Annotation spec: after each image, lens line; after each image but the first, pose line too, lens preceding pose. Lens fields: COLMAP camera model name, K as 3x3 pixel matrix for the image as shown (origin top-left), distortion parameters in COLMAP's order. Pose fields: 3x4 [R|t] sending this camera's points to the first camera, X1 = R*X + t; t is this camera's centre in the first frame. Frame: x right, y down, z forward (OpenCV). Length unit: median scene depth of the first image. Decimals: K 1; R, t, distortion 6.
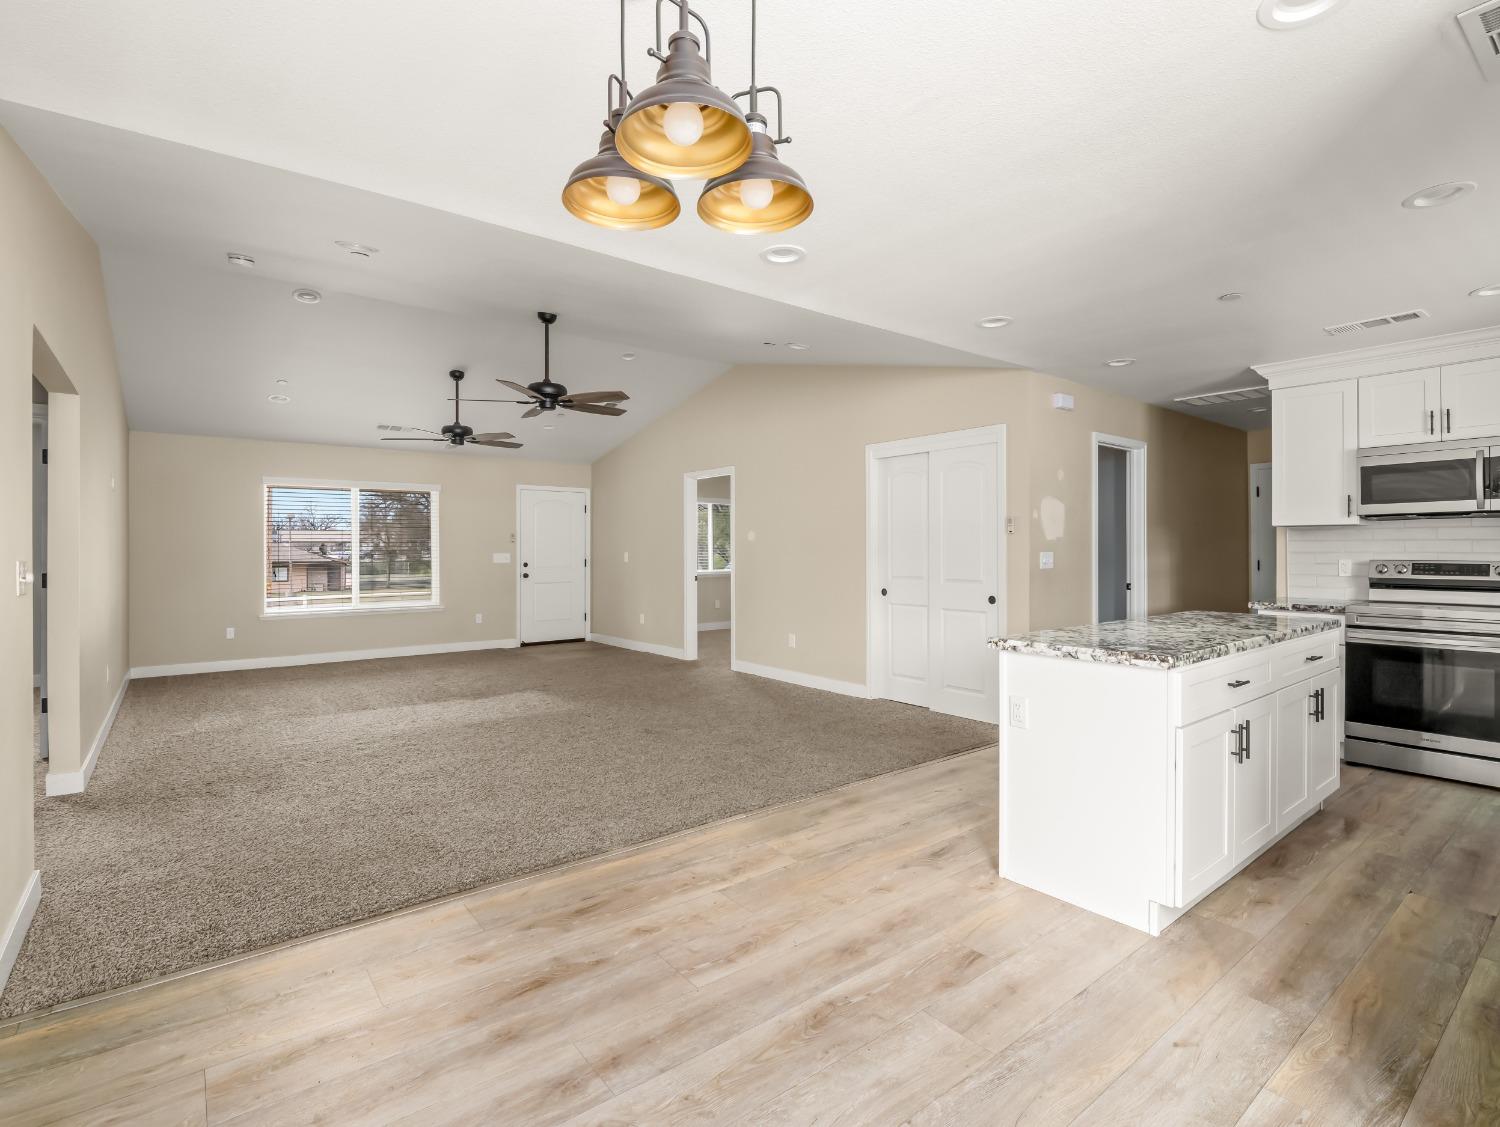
lens RADIAL K [[722.6, 0, 746.3], [0, 722.6, 547.5], [0, 0, 1]] dist [-0.010941, -0.001275]
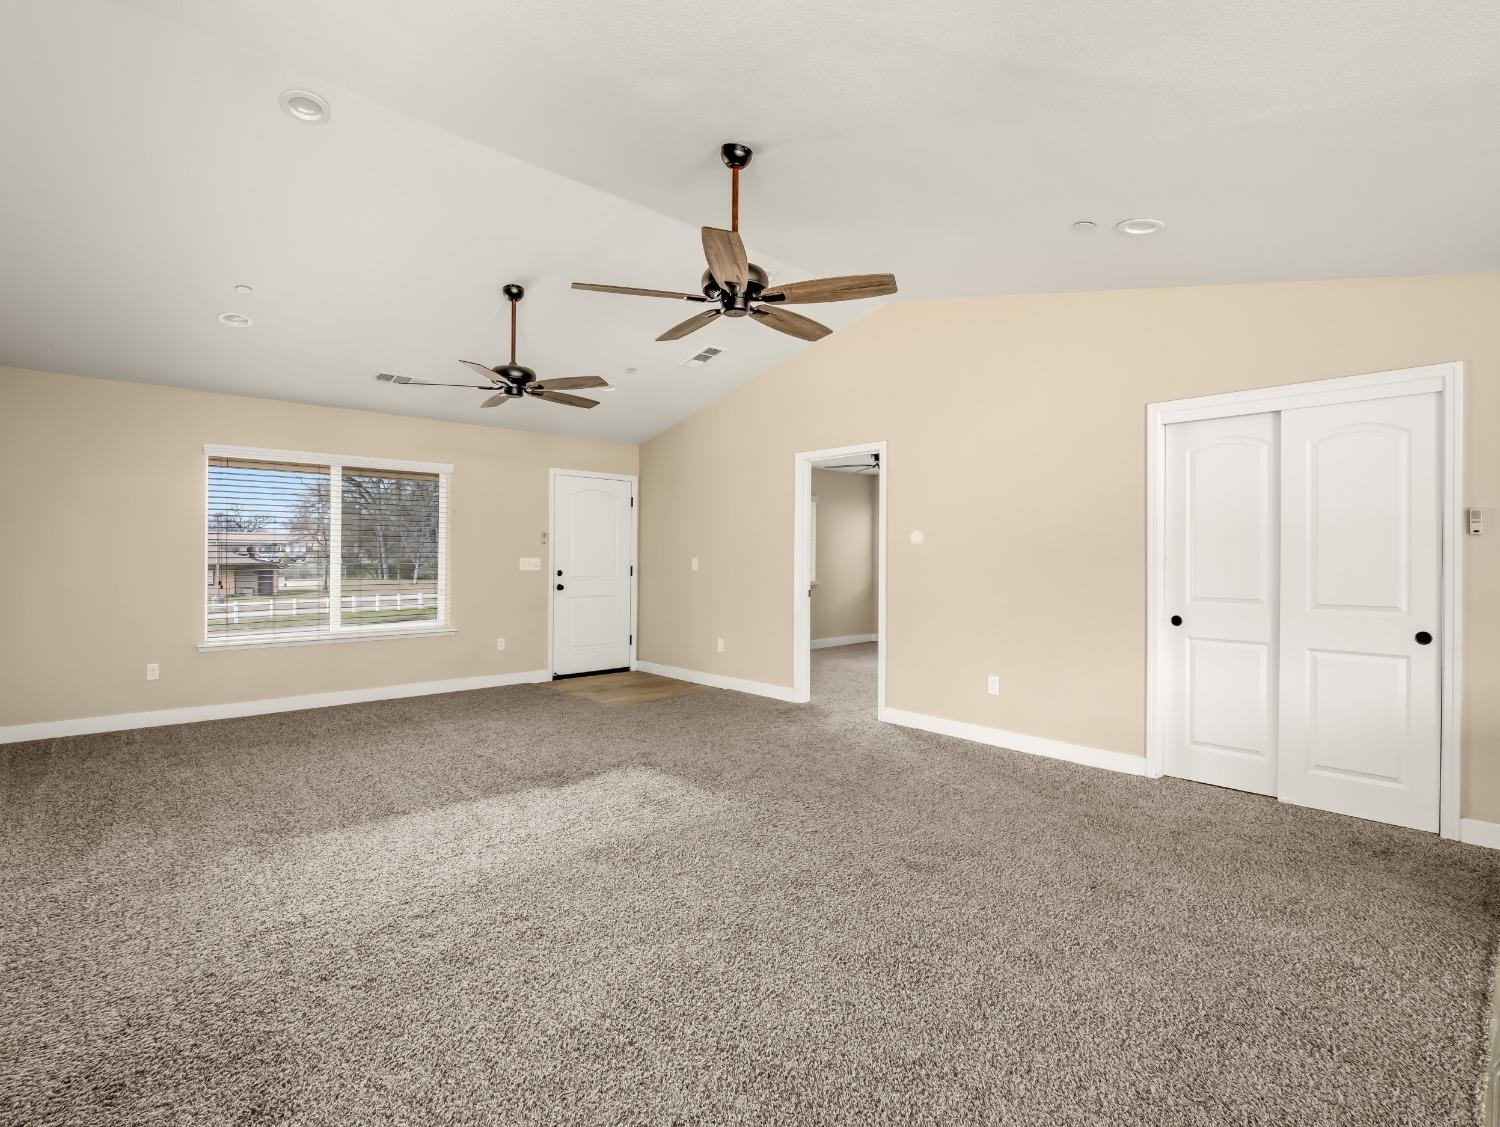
lens RADIAL K [[722.6, 0, 748.6], [0, 722.6, 558.5], [0, 0, 1]] dist [-0.010941, -0.001275]
pose [[0.997128, 0.009067, 0.075186, -0.167536], [-0.009561, 0.999935, 0.006221, 0.001962], [-0.075125, -0.006922, 0.997150, 0.227121]]
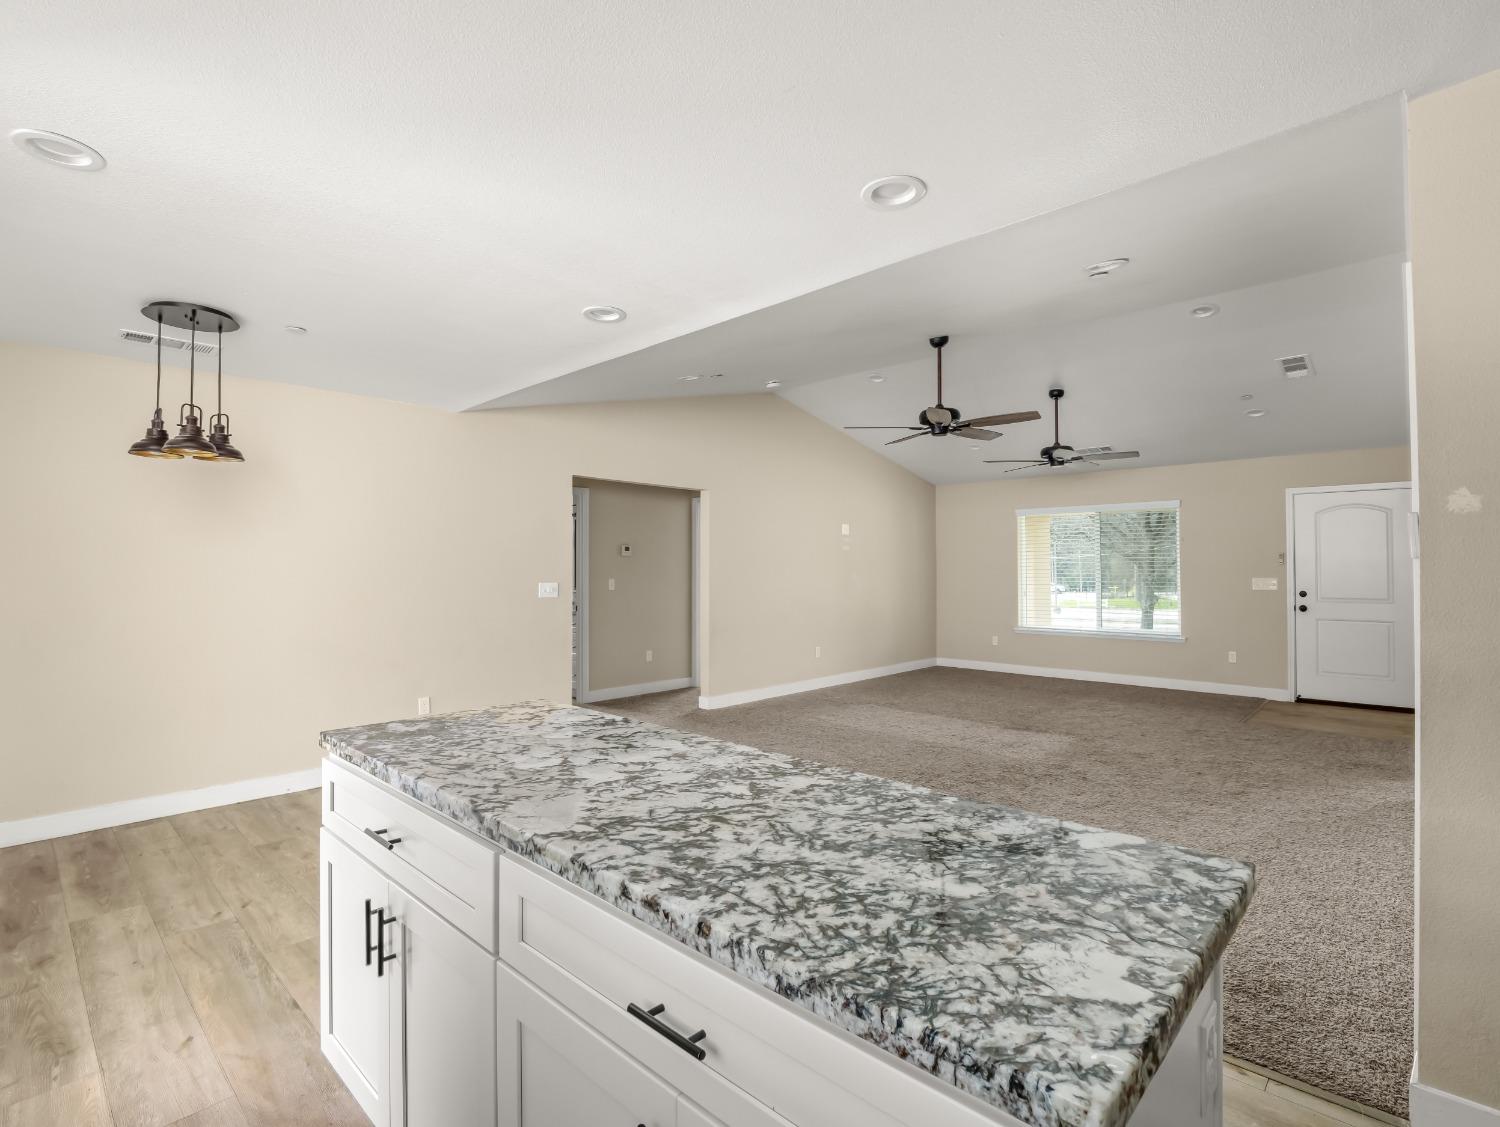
lens RADIAL K [[722.6, 0, 749.4], [0, 722.6, 556.2], [0, 0, 1]] dist [-0.010941, -0.001275]
pose [[0.151280, -0.013183, -0.988403, 0.352825], [0.005135, 0.999908, -0.012551, -0.008938], [0.988478, -0.003176, 0.151334, 0.325717]]
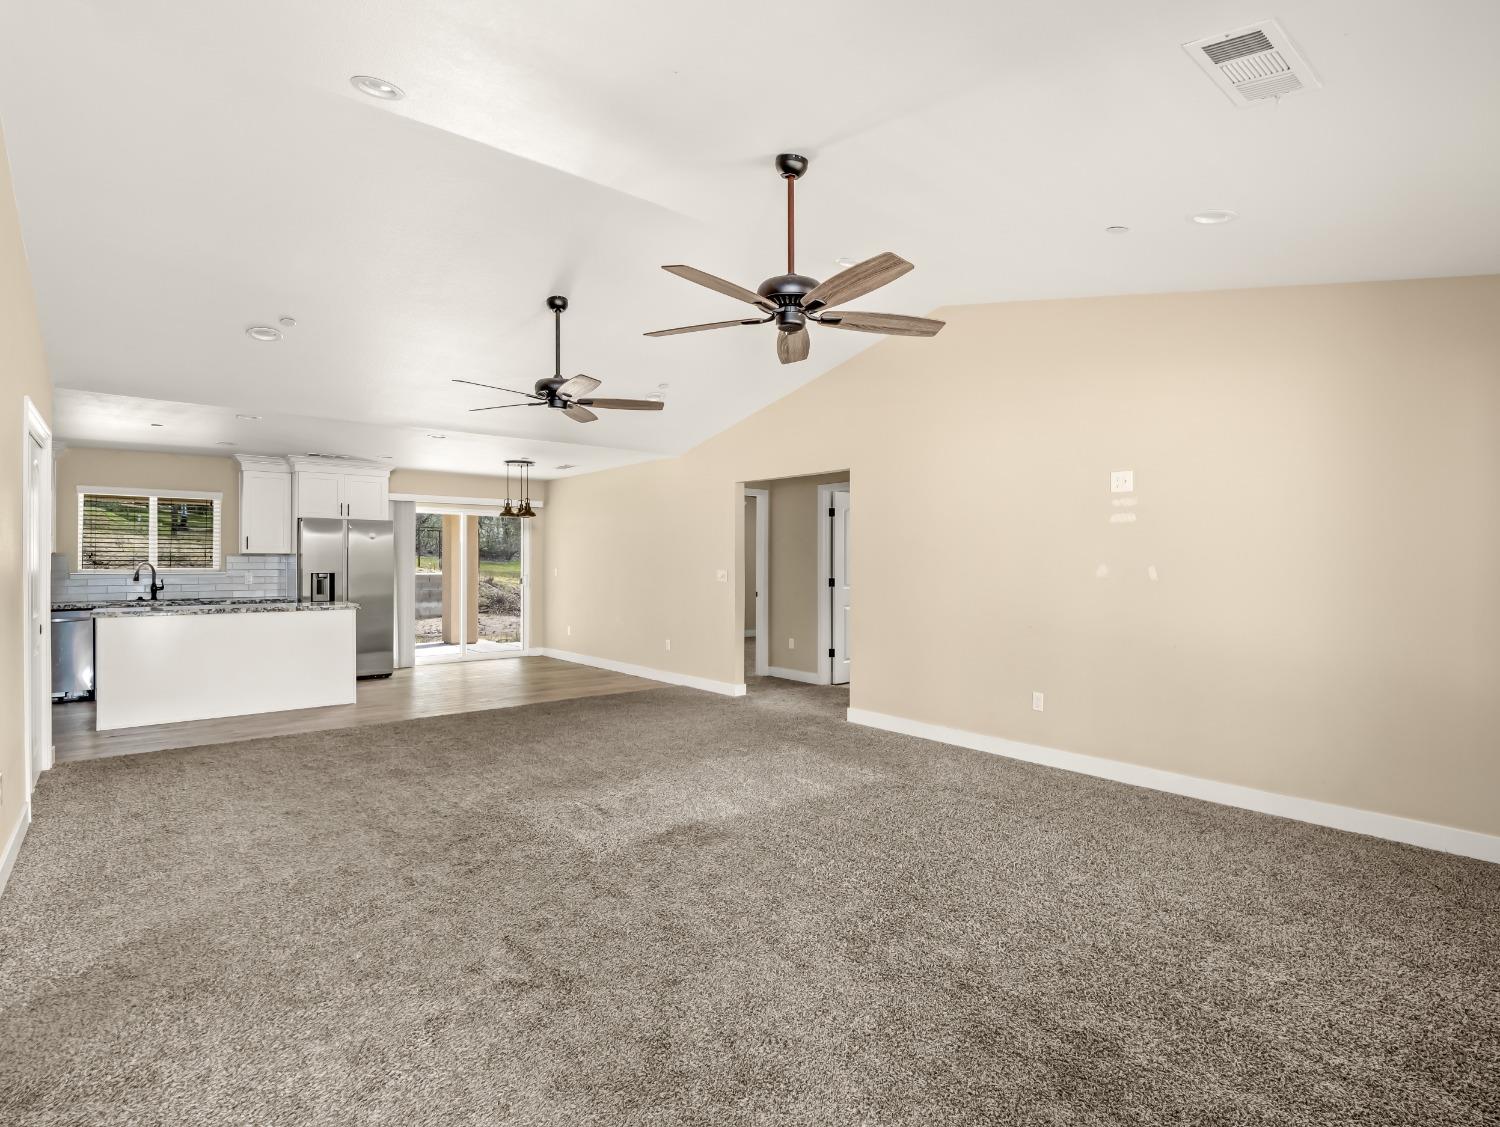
lens RADIAL K [[754.6, 0, 744.4], [0, 754.6, 566.8], [0, 0, 1]] dist [-0.008917, 0.000042]
pose [[-0.999713, 0.002181, -0.023863, -0.261748], [0.002207, 0.999997, -0.001062, 0.000790], [0.023860, -0.001115, -0.999715, 1.049576]]
